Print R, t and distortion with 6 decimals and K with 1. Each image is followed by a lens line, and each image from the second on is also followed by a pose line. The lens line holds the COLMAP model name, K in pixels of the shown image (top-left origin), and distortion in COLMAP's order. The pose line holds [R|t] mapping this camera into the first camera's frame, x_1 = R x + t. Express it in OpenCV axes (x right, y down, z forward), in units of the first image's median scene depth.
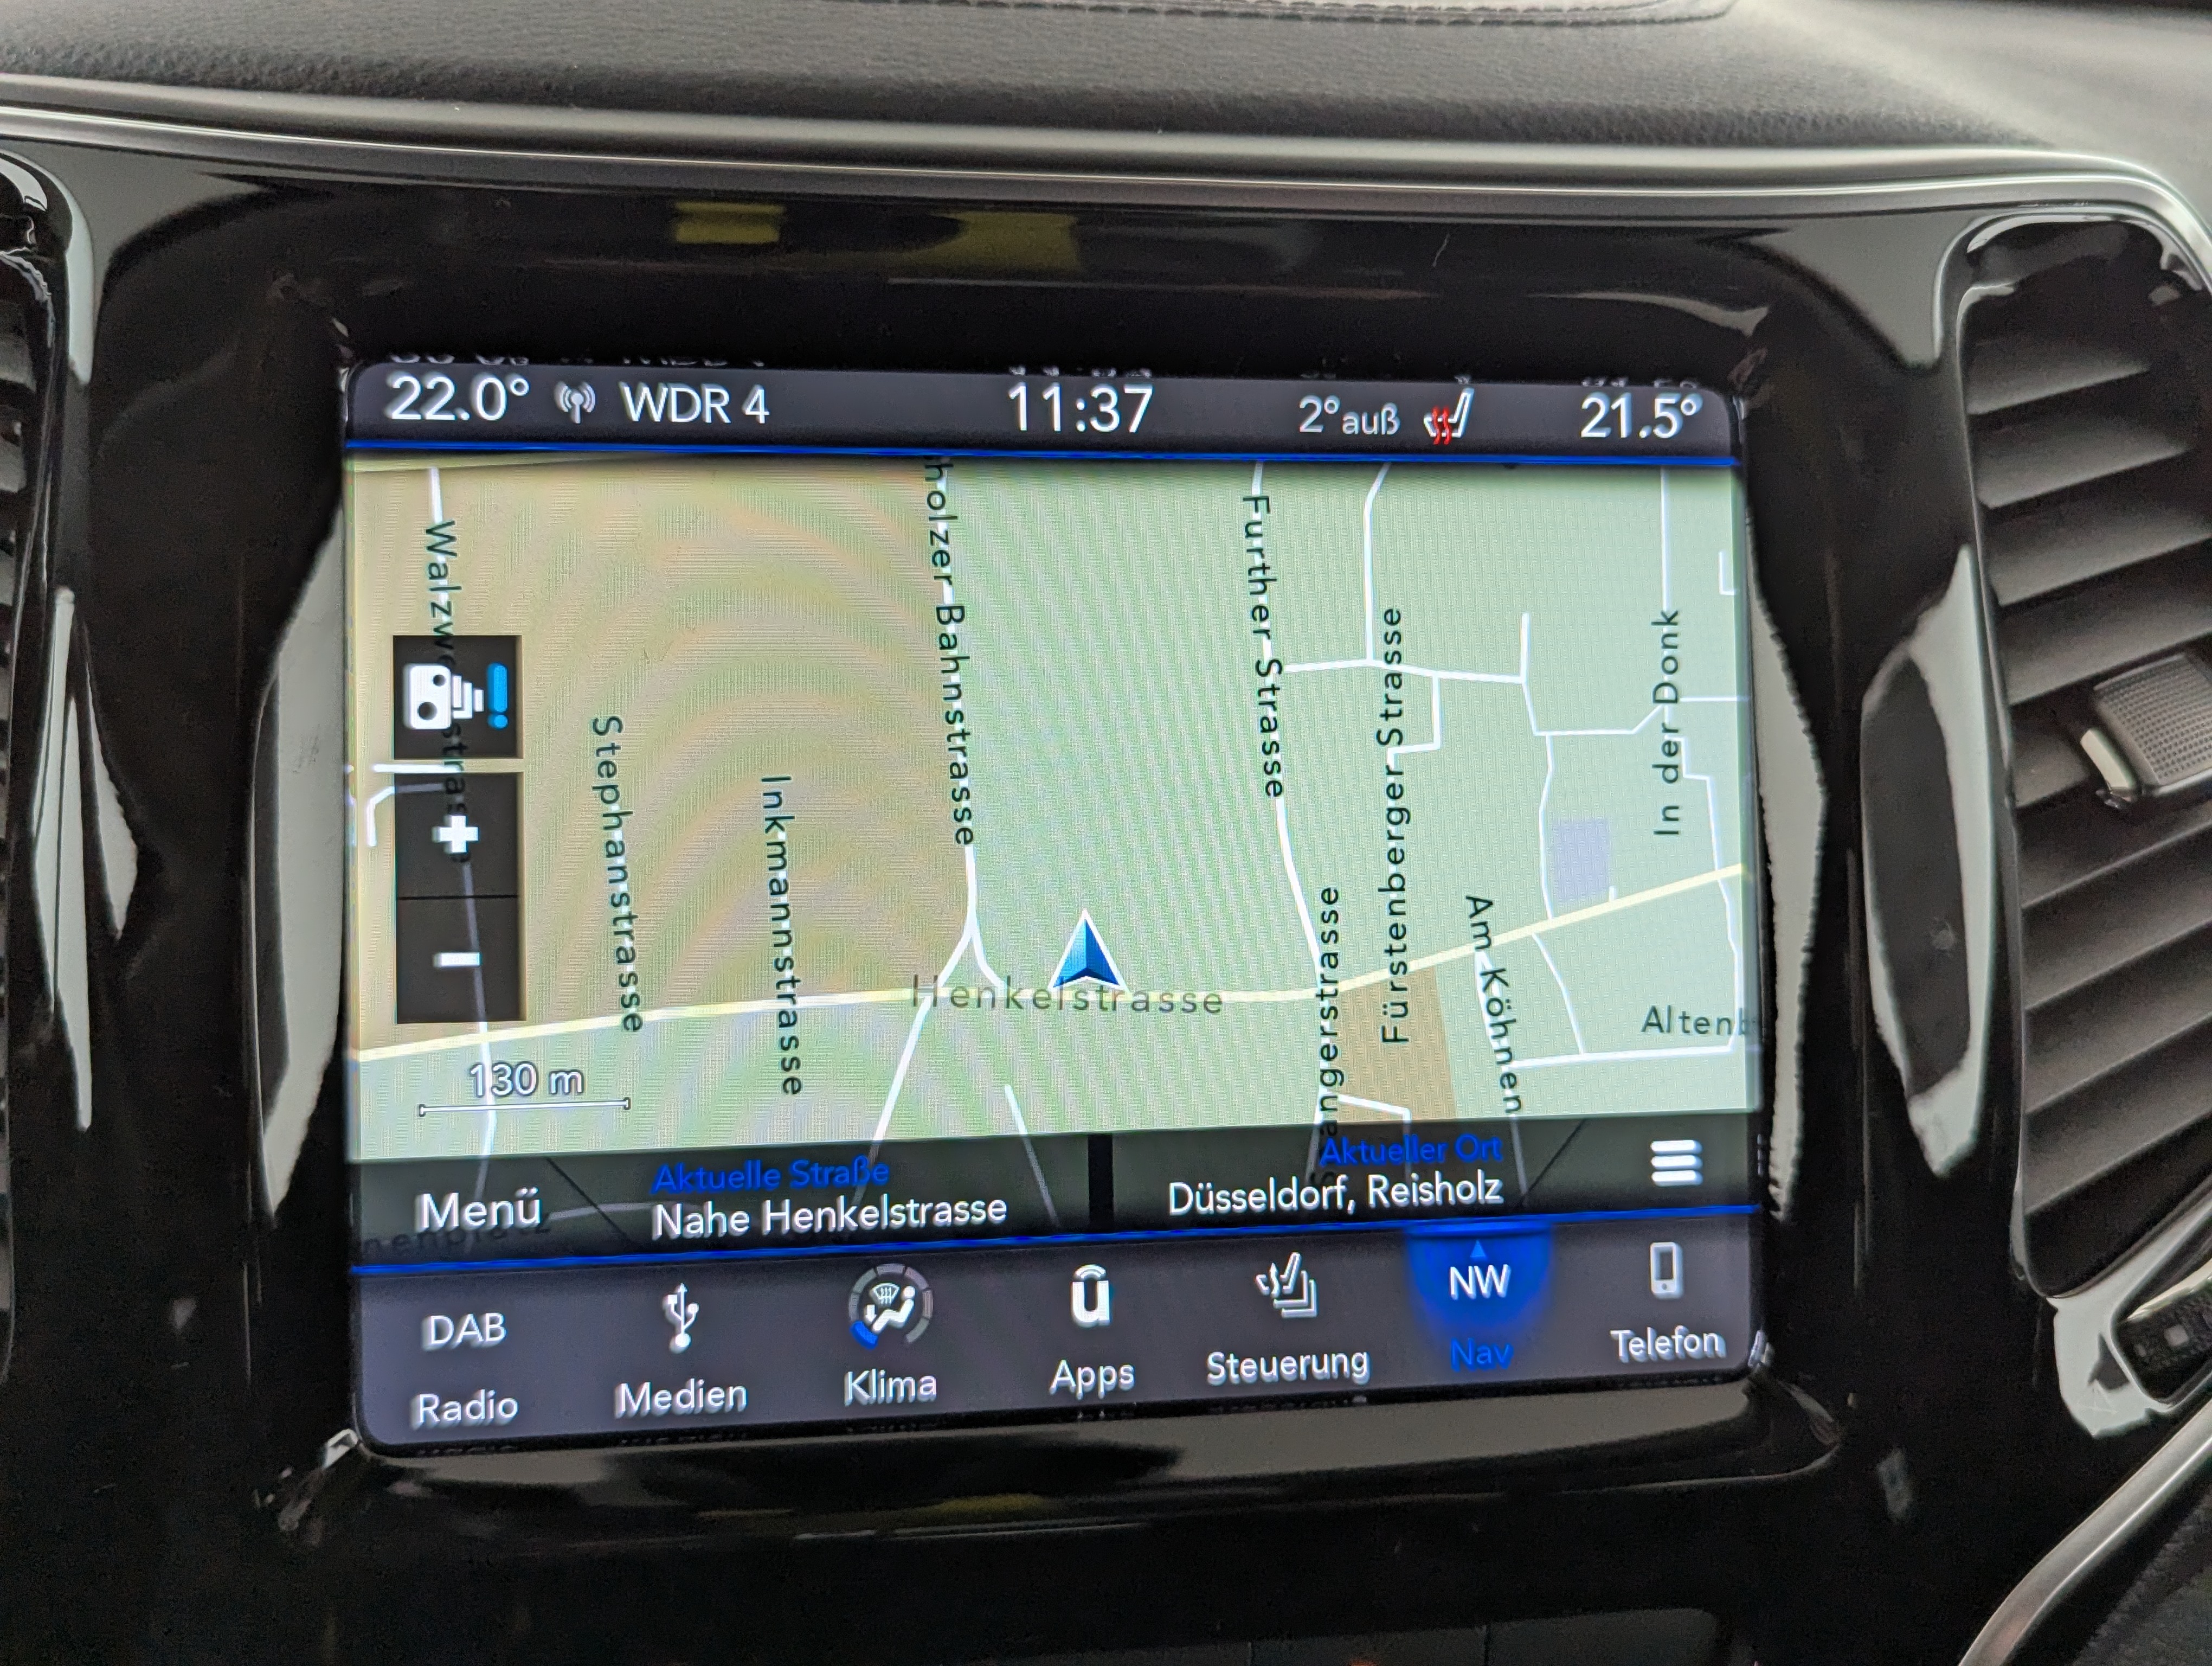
lens RADIAL K [[1957.8, 0, 1106.0], [0, 1957.8, 833.0], [0, 0, 1]] dist [0.053844, -0.024073]
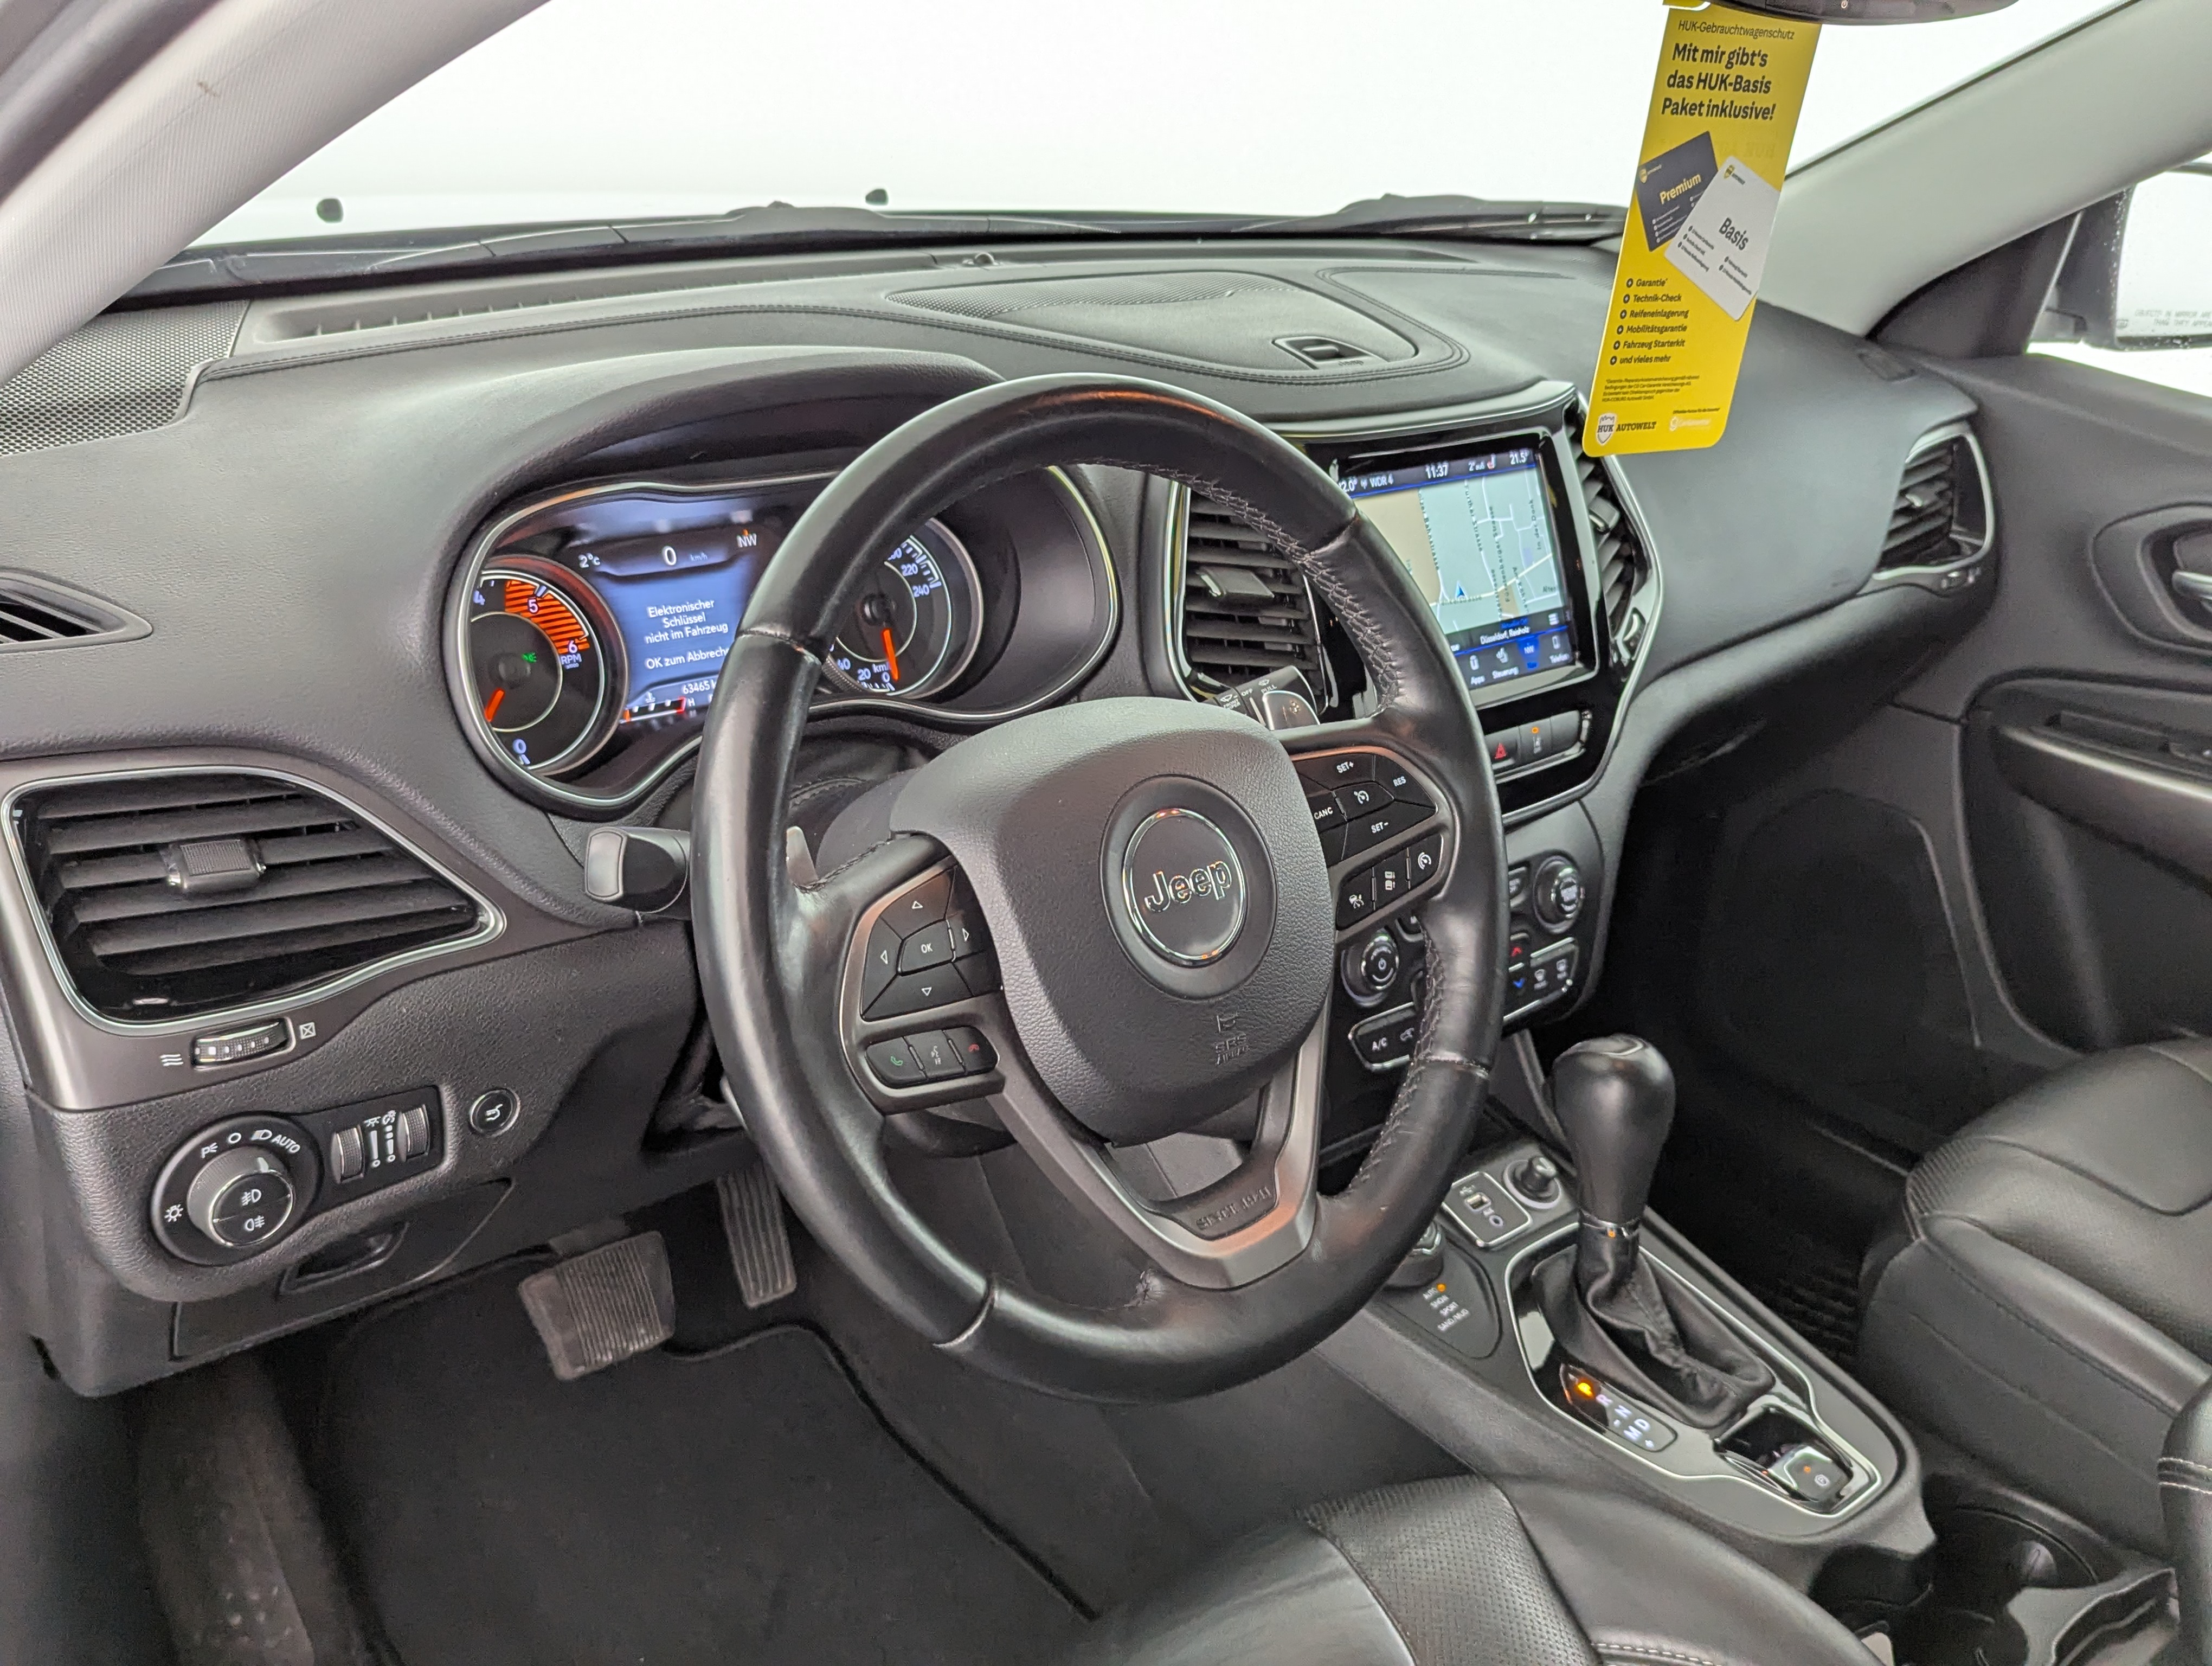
lens RADIAL K [[1957.8, 0, 1106.0], [0, 1957.8, 833.0], [0, 0, 1]] dist [0.053844, -0.024073]
pose [[0.850788, -0.201772, 0.485230, -3.045318], [0.178108, 0.979417, 0.094978, 0.034335], [-0.494406, 0.005618, 0.869213, -2.570890]]
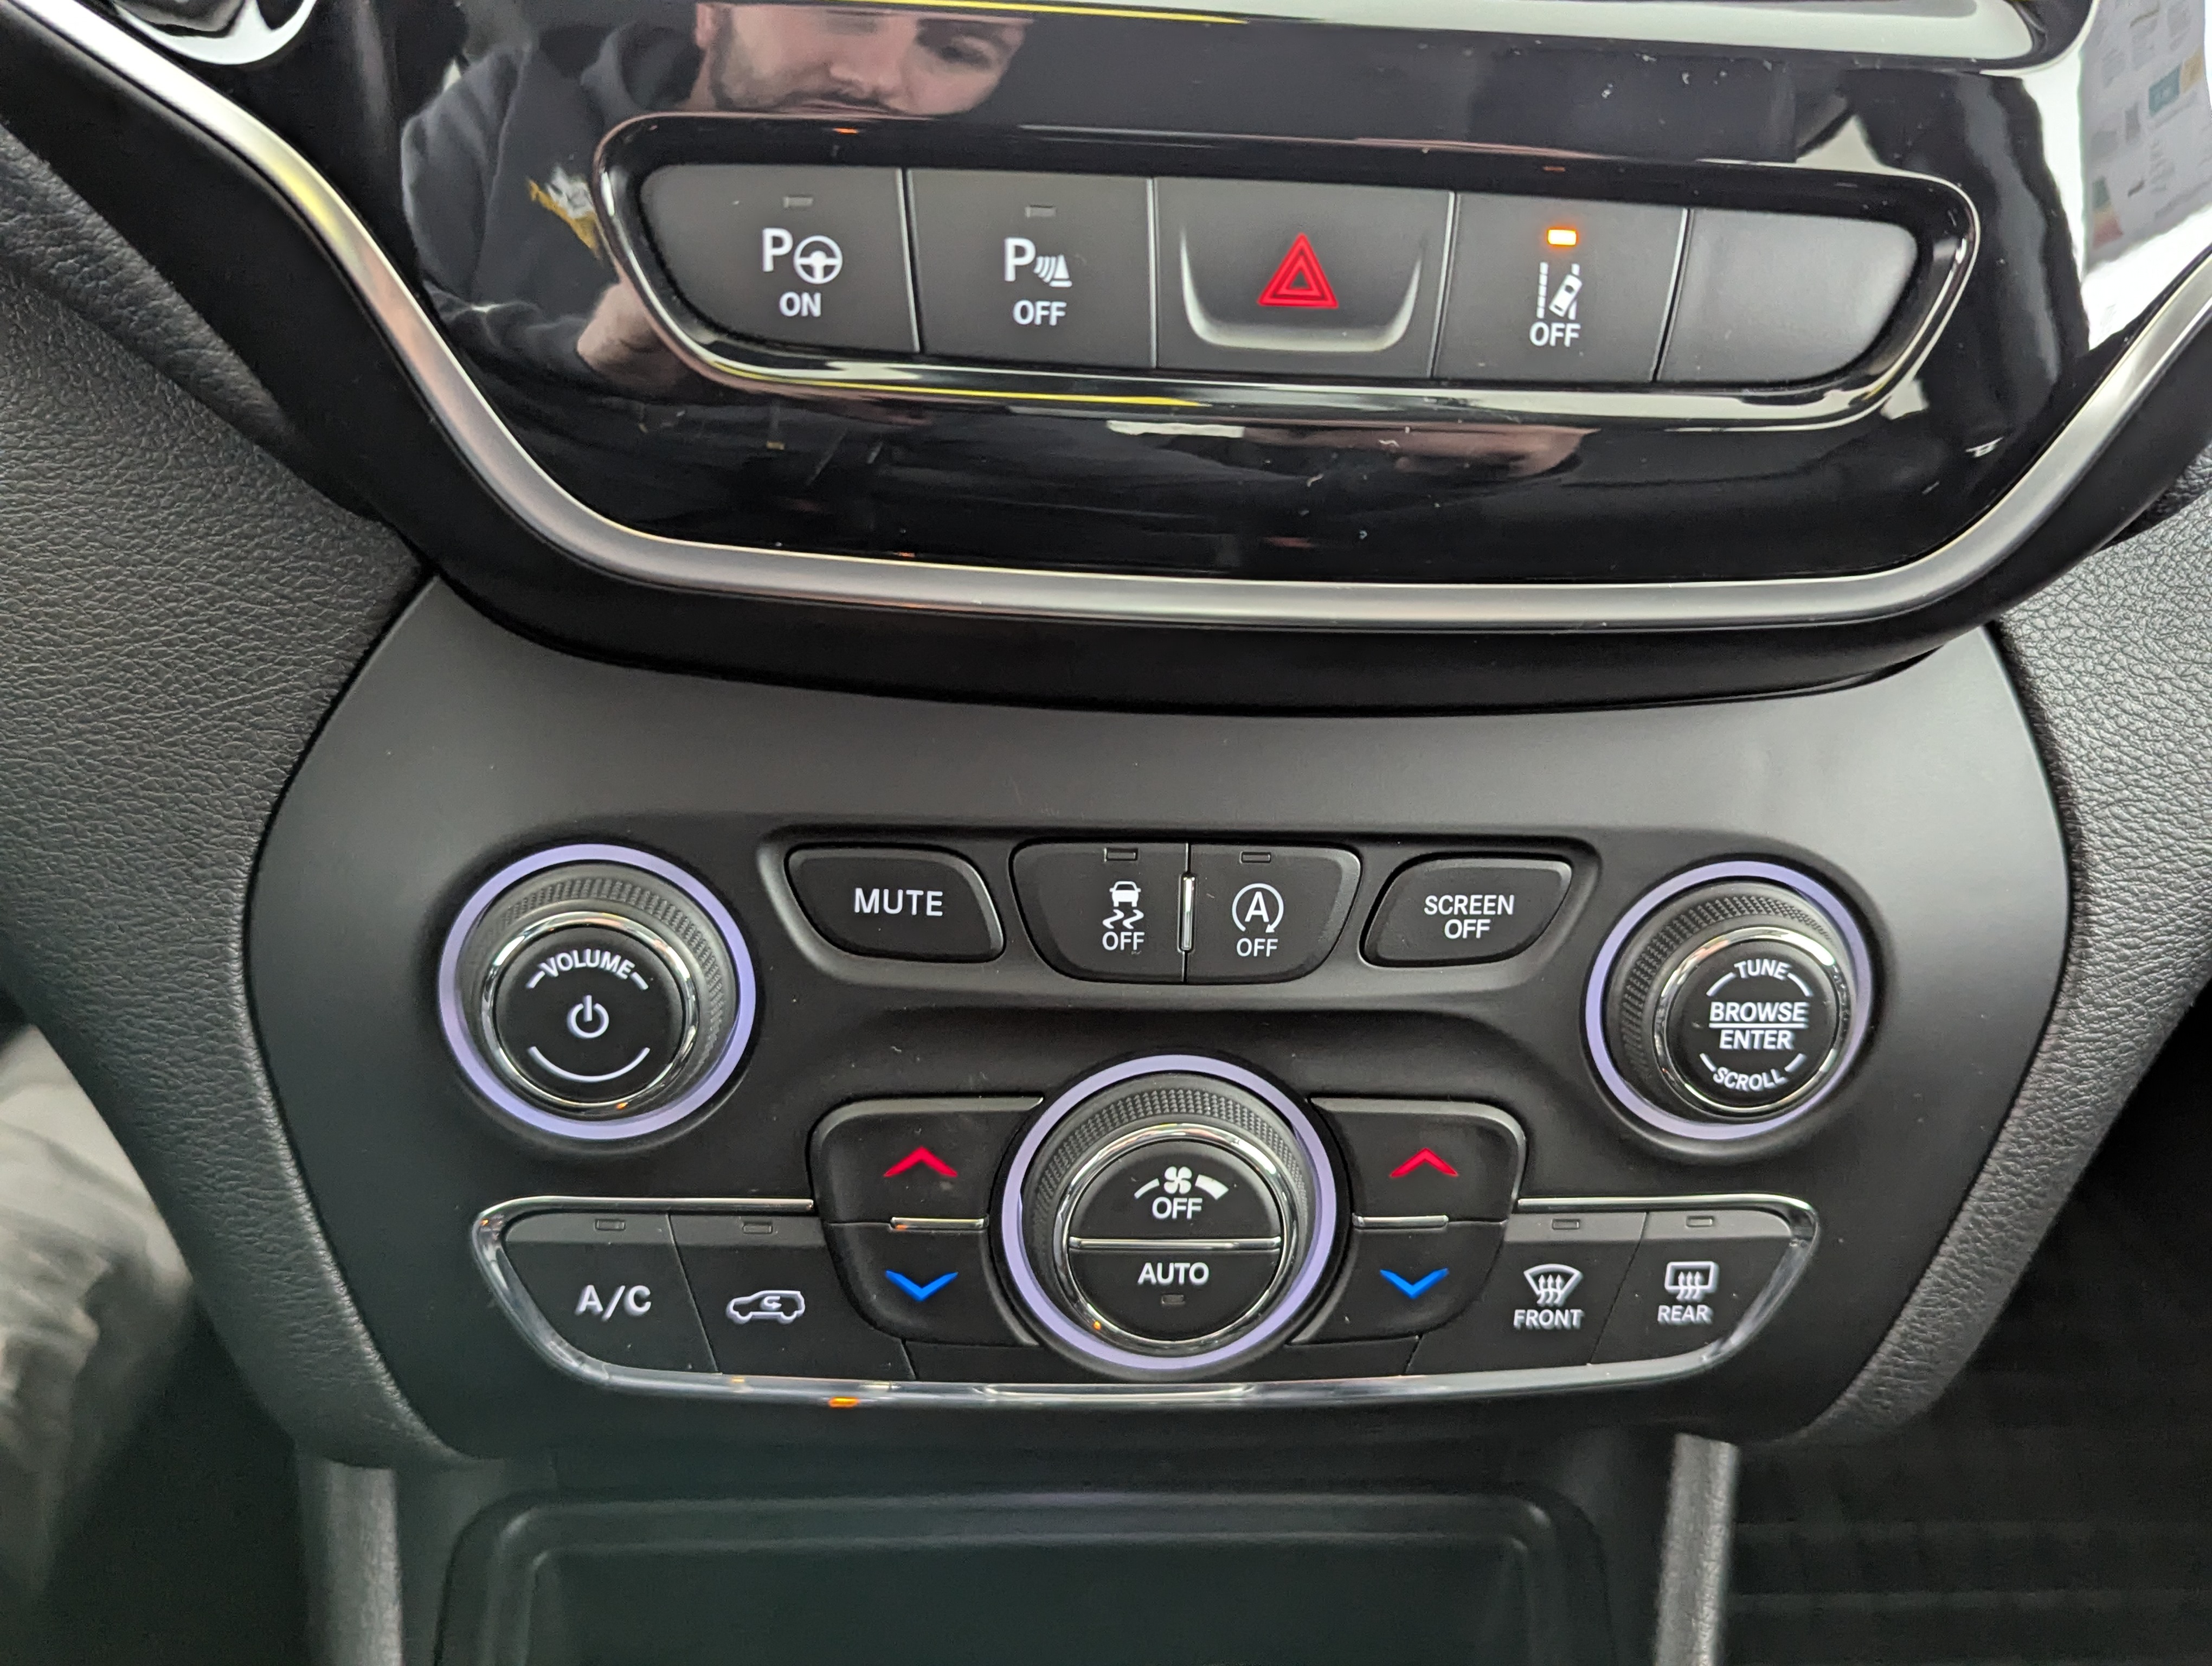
lens RADIAL K [[1957.8, 0, 1106.0], [0, 1957.8, 833.0], [0, 0, 1]] dist [0.053844, -0.024073]
pose [[0.997195, 0.053307, -0.052534, -0.033458], [-0.045335, 0.988722, 0.142734, 0.587216], [0.059550, -0.139952, 0.988366, -0.064506]]
